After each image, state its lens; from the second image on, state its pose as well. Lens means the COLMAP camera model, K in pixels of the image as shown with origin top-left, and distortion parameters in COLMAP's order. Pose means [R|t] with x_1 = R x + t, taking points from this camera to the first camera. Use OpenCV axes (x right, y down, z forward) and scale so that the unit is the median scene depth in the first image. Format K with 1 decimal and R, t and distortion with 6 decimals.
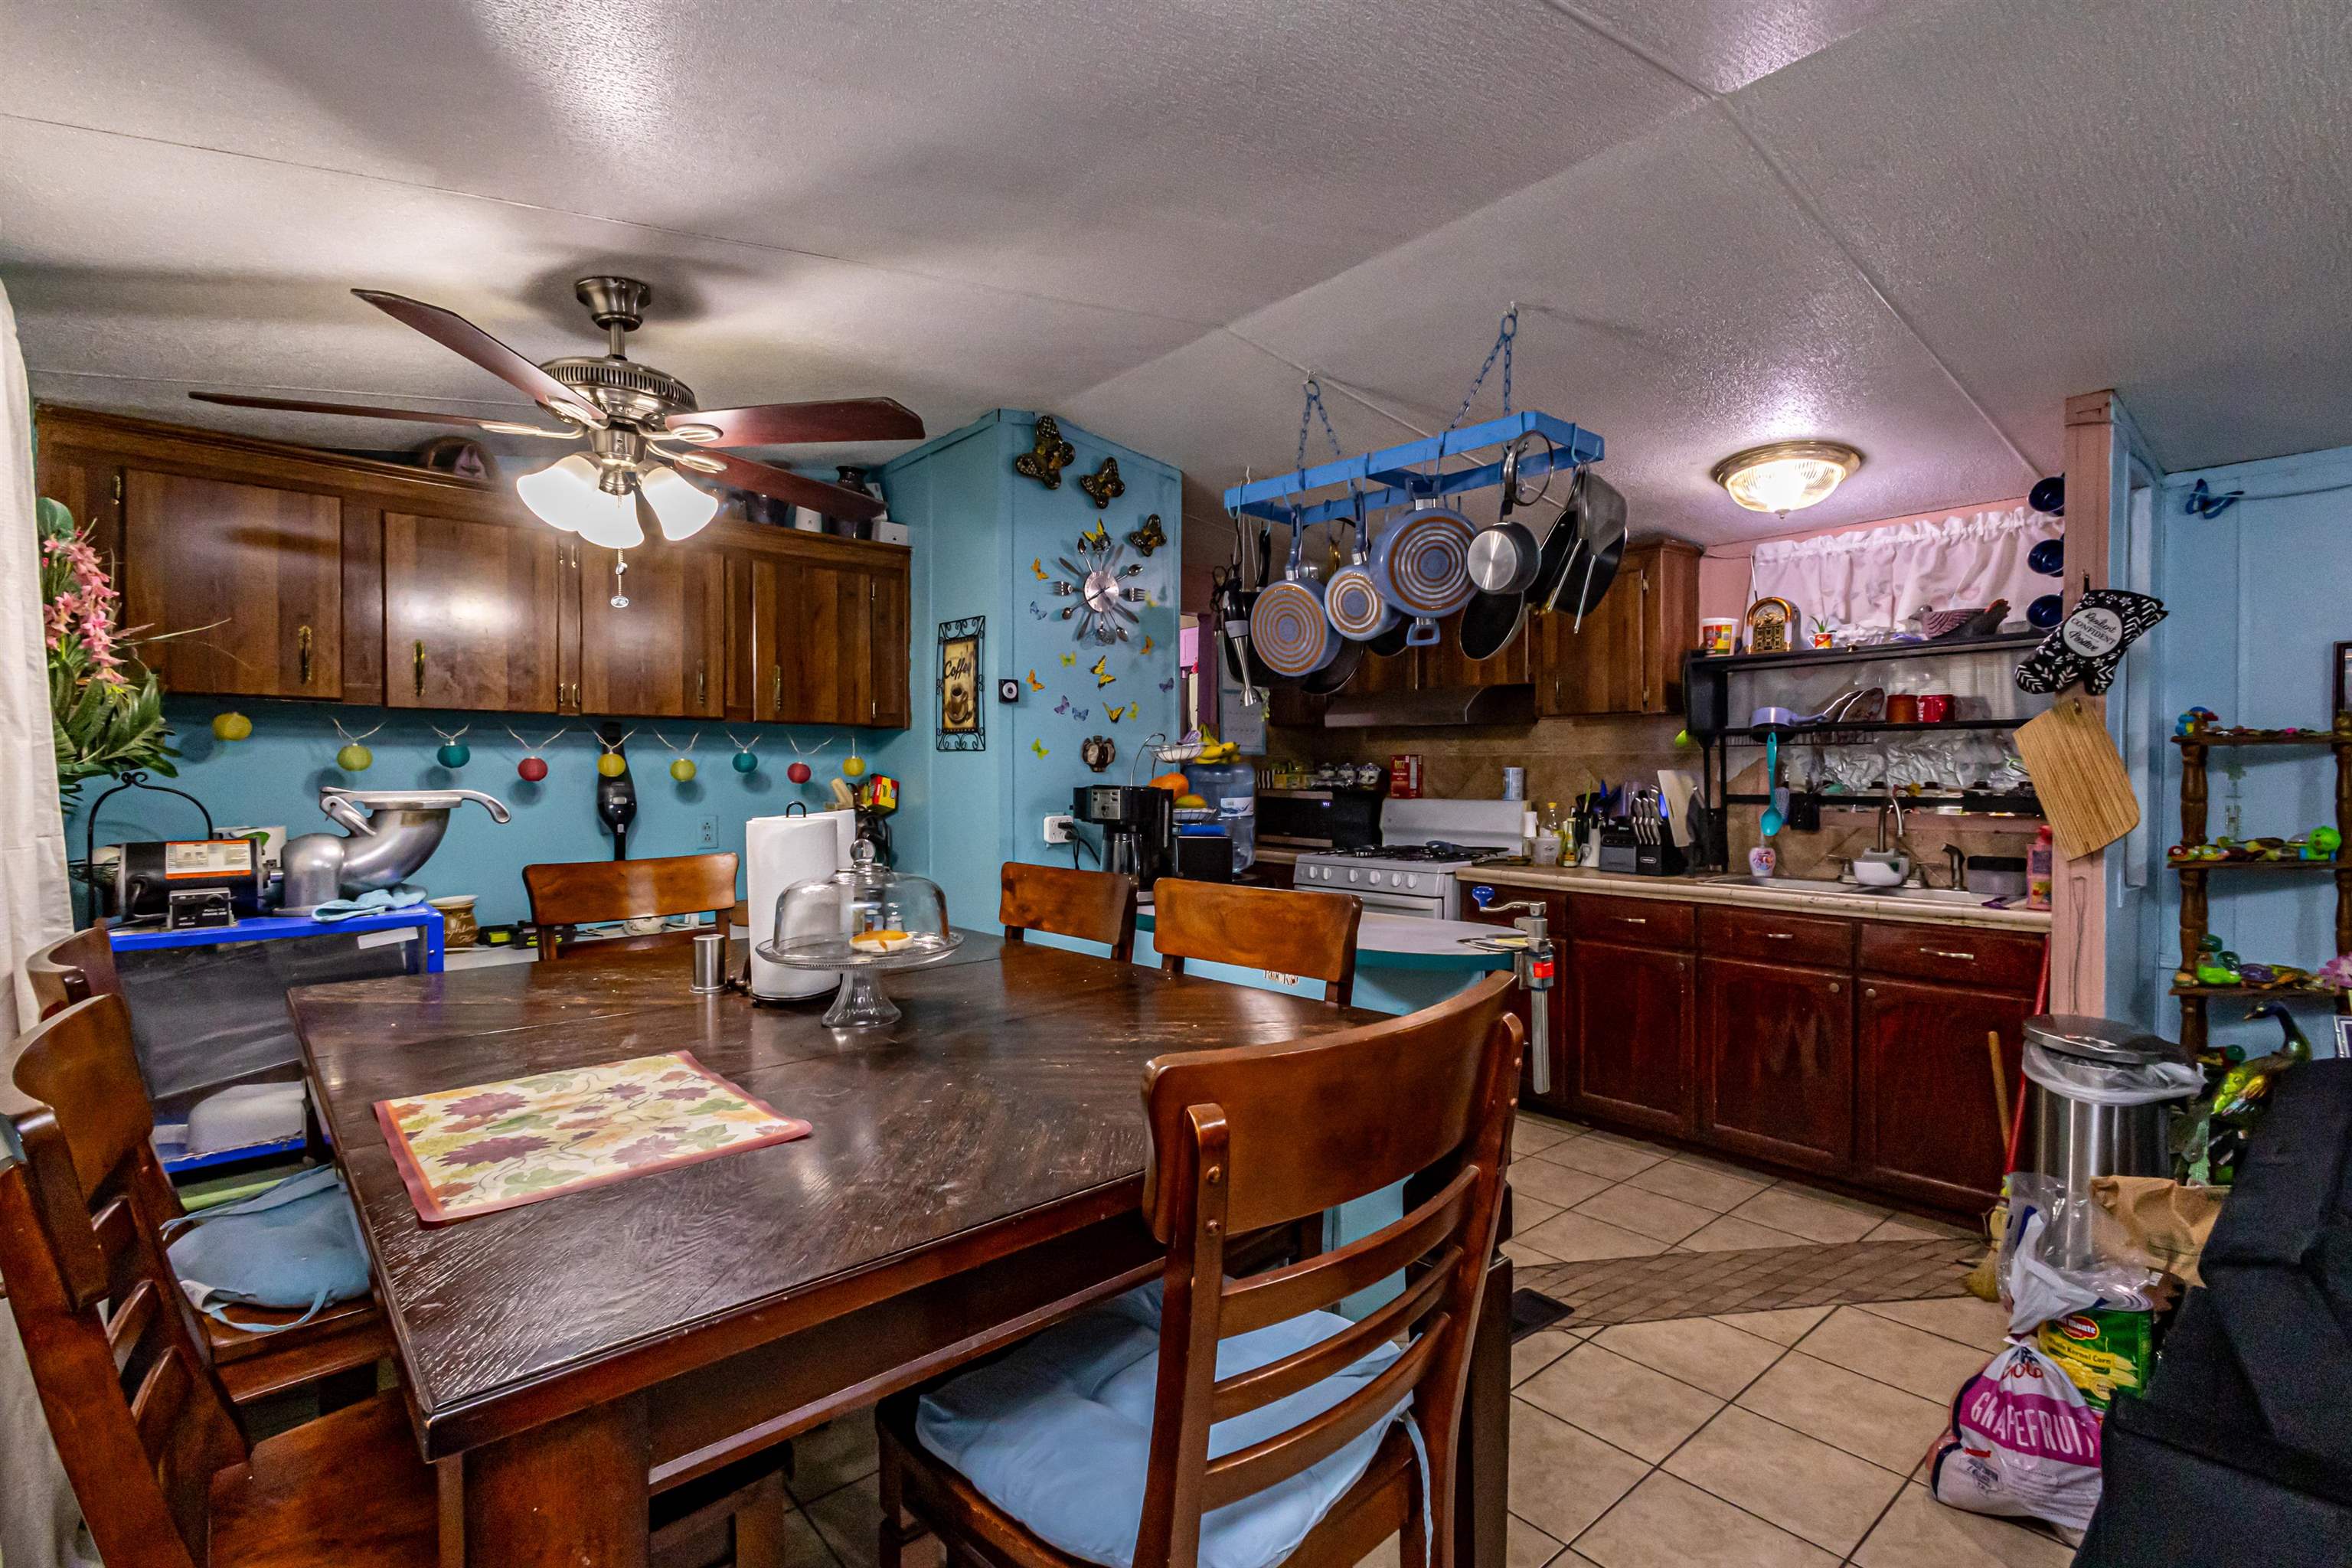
lens RADIAL K [[1075.8, 0, 1195.9], [0, 1075.8, 775.3], [0, 0, 1]] dist [0.013788, -0.005193]
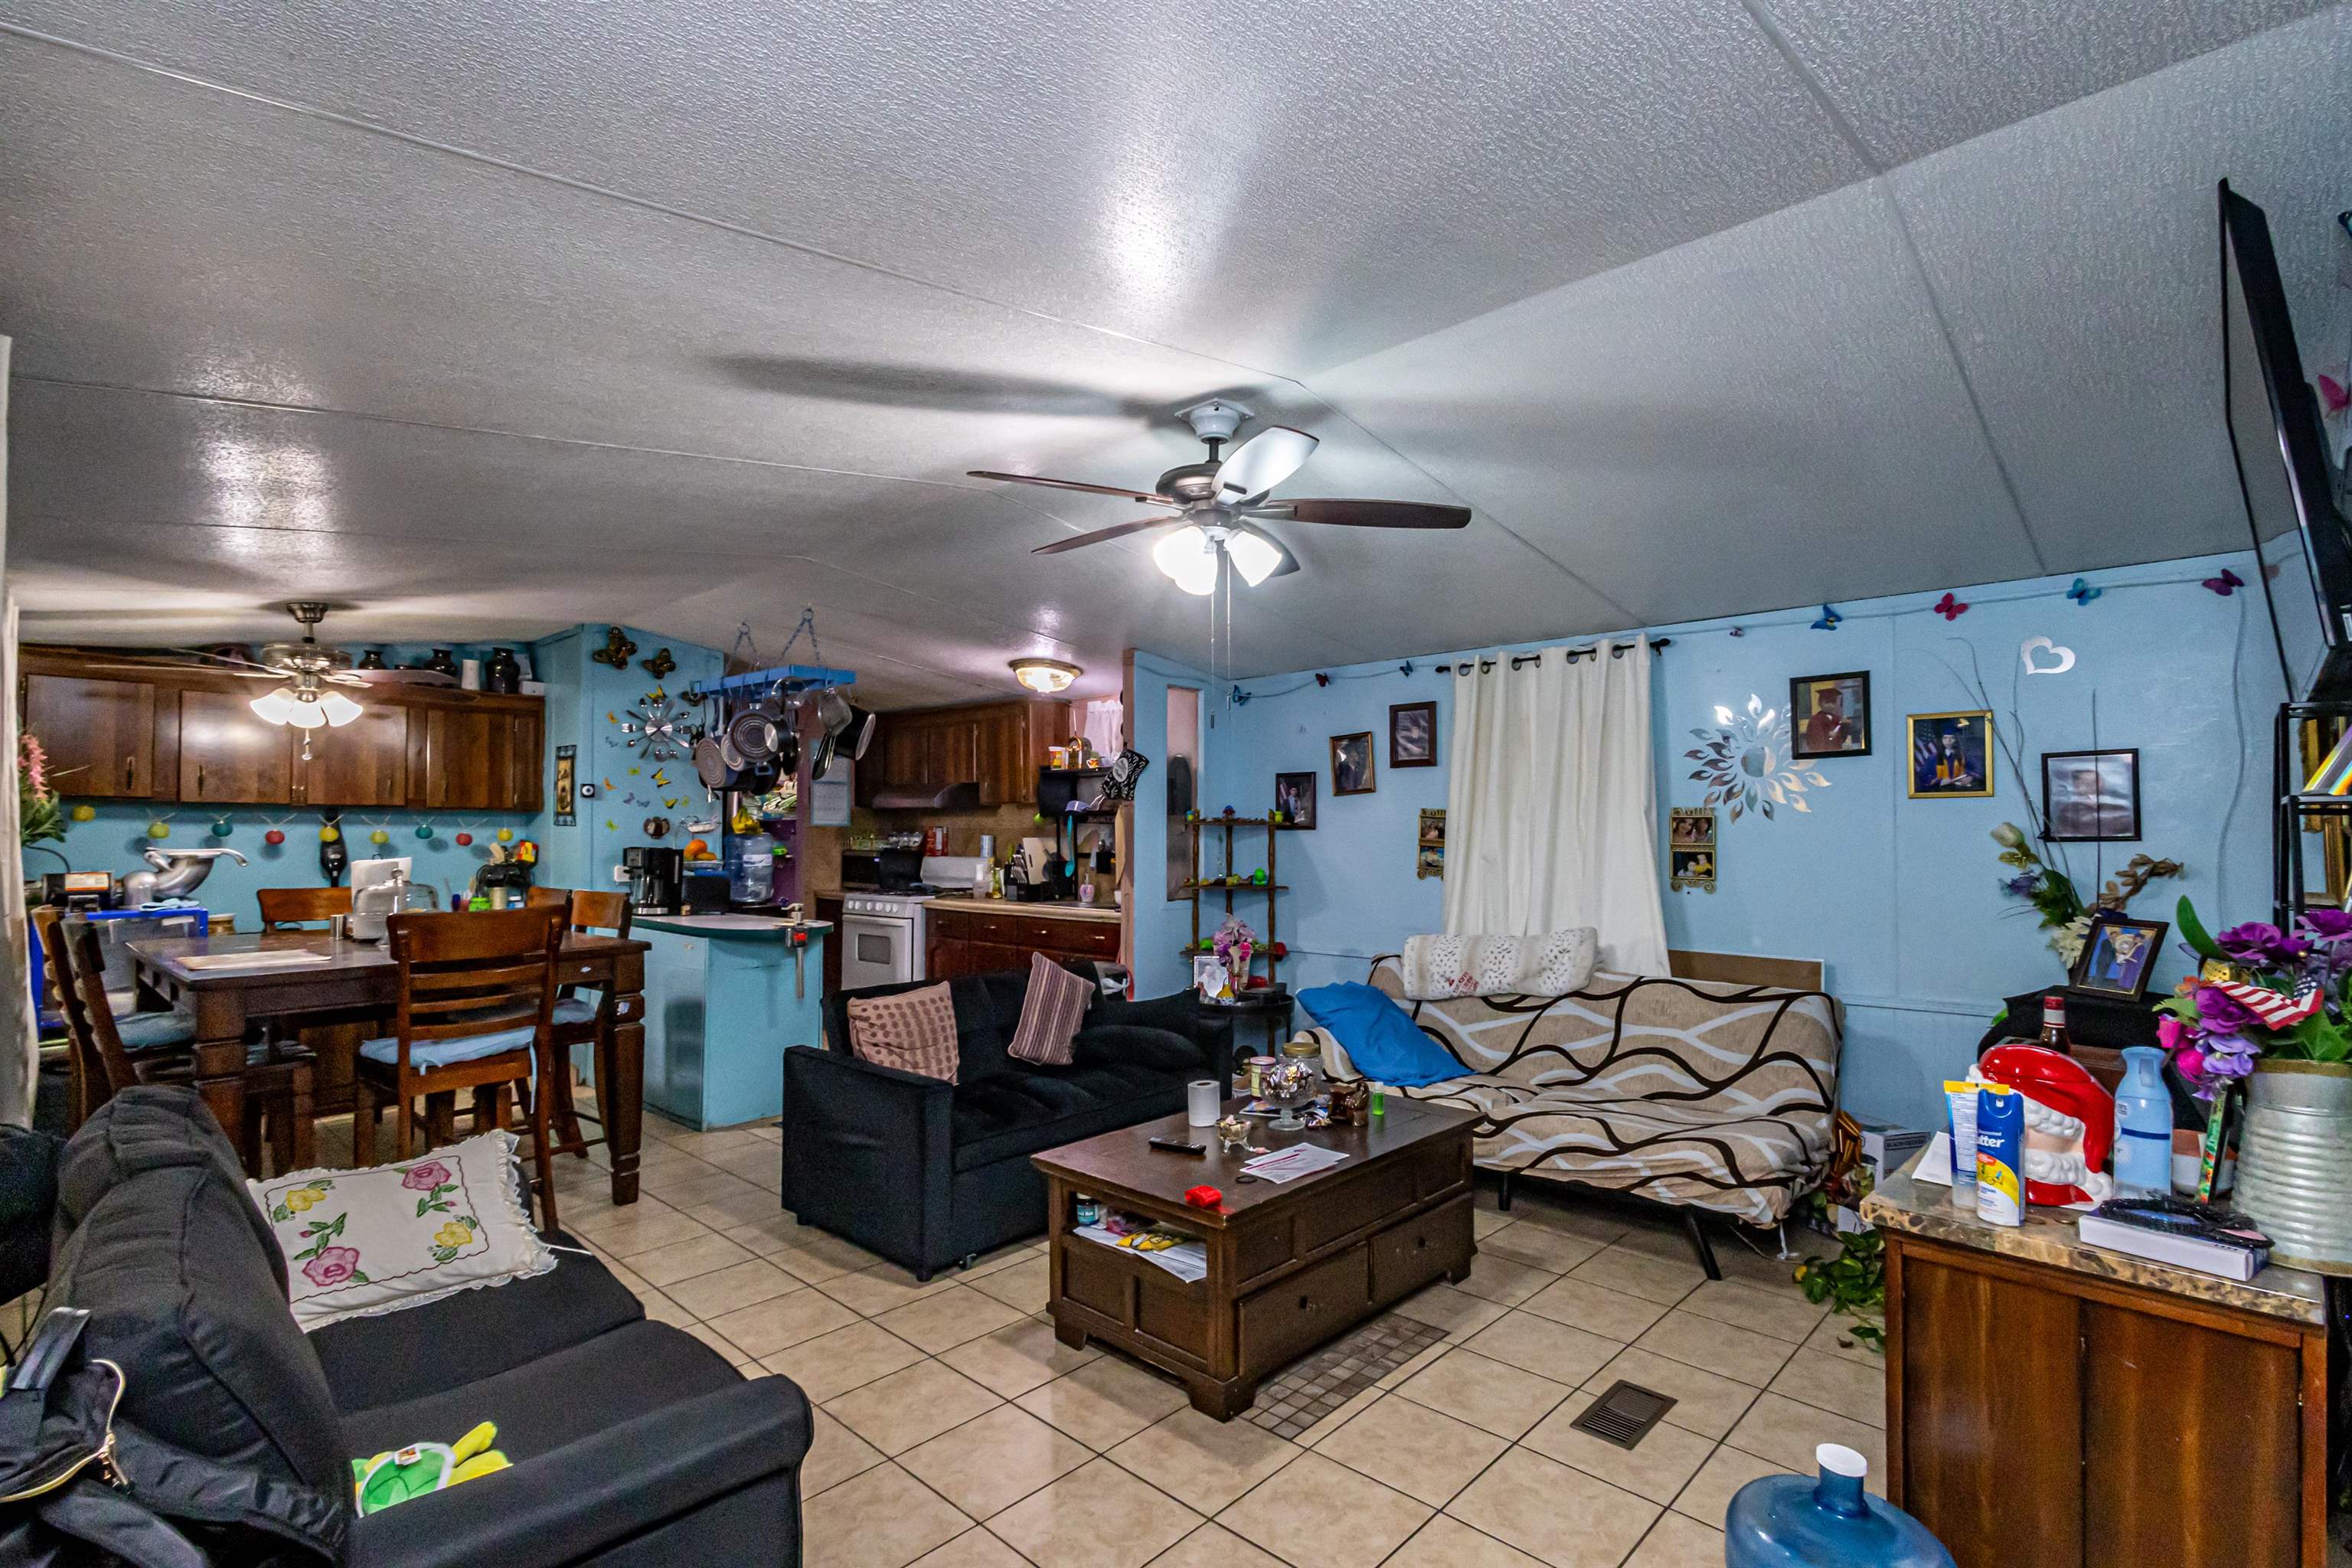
lens RADIAL K [[1075.8, 0, 1186.5], [0, 1075.8, 808.9], [0, 0, 1]] dist [0.013788, -0.005193]
pose [[0.994135, 0.003918, 0.108071, 0.555616], [-0.000871, 0.999601, -0.028228, -0.003094], [-0.108138, 0.027968, 0.993742, -0.749528]]
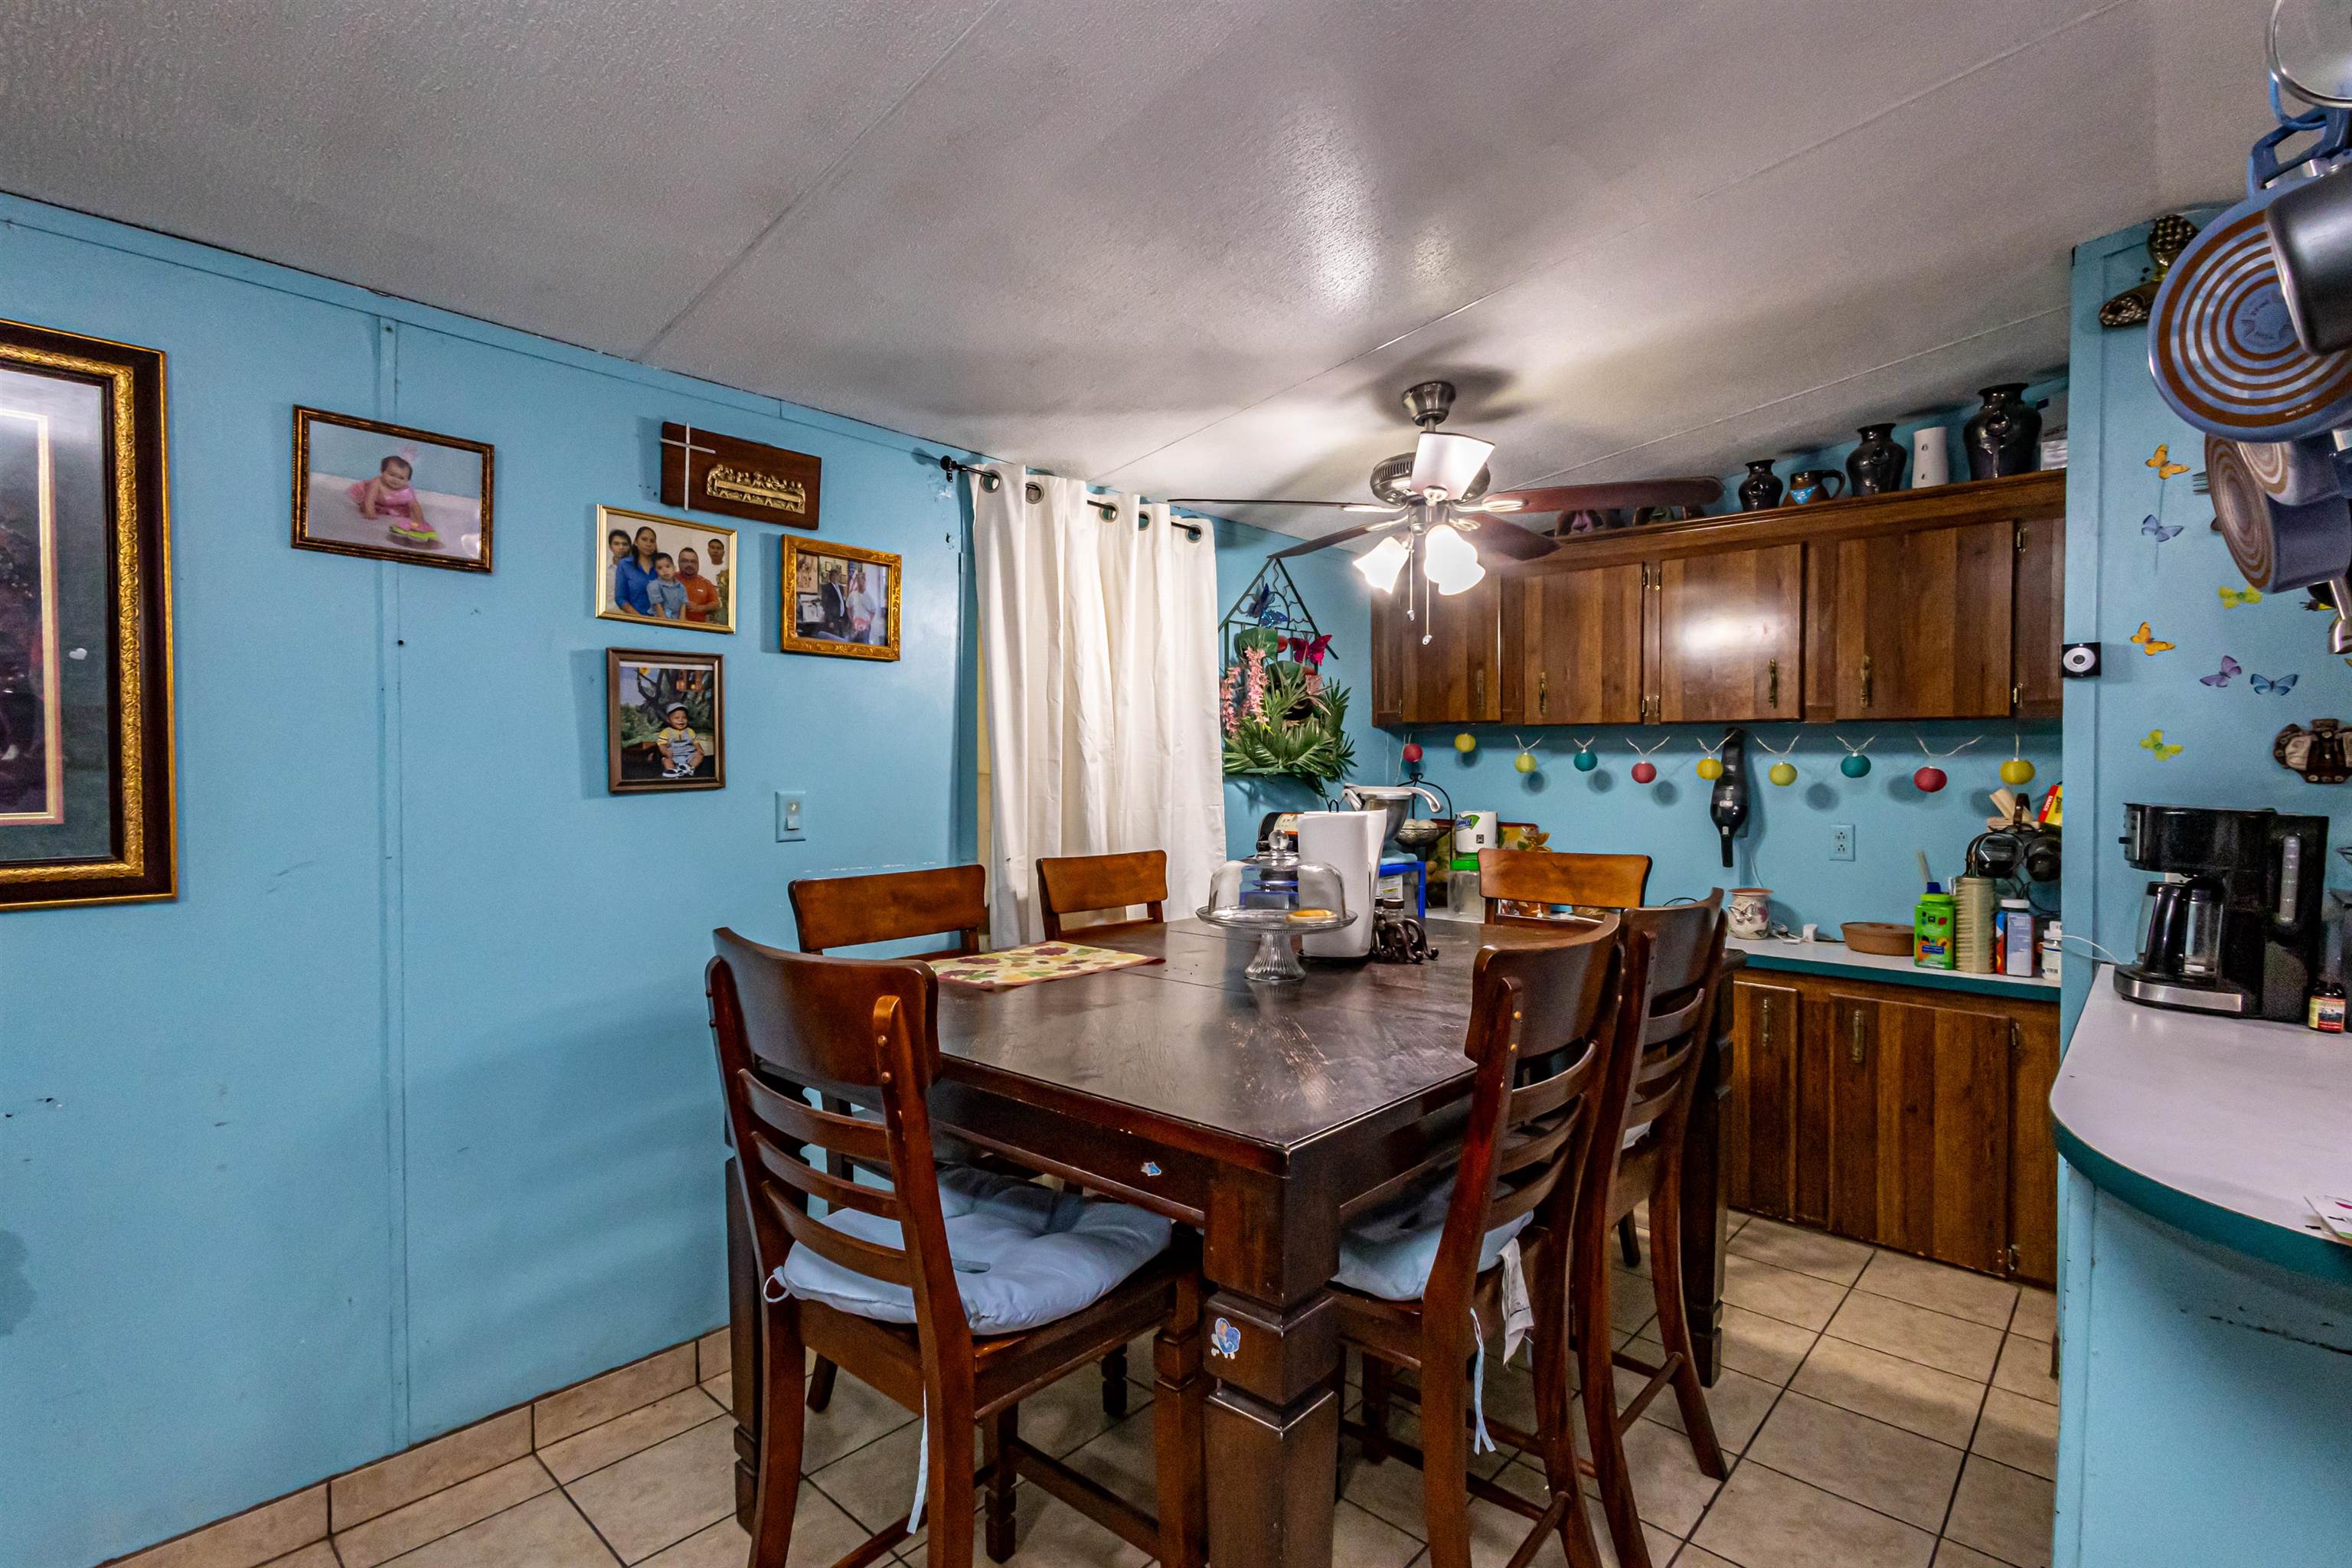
lens RADIAL K [[1075.8, 0, 1159.8], [0, 1075.8, 792.3], [0, 0, 1]] dist [0.013788, -0.005193]
pose [[0.102529, 0.023915, -0.994443, 0.431331], [-0.010788, 0.999679, 0.022928, -0.004944], [0.994672, 0.008377, 0.102754, 0.347796]]
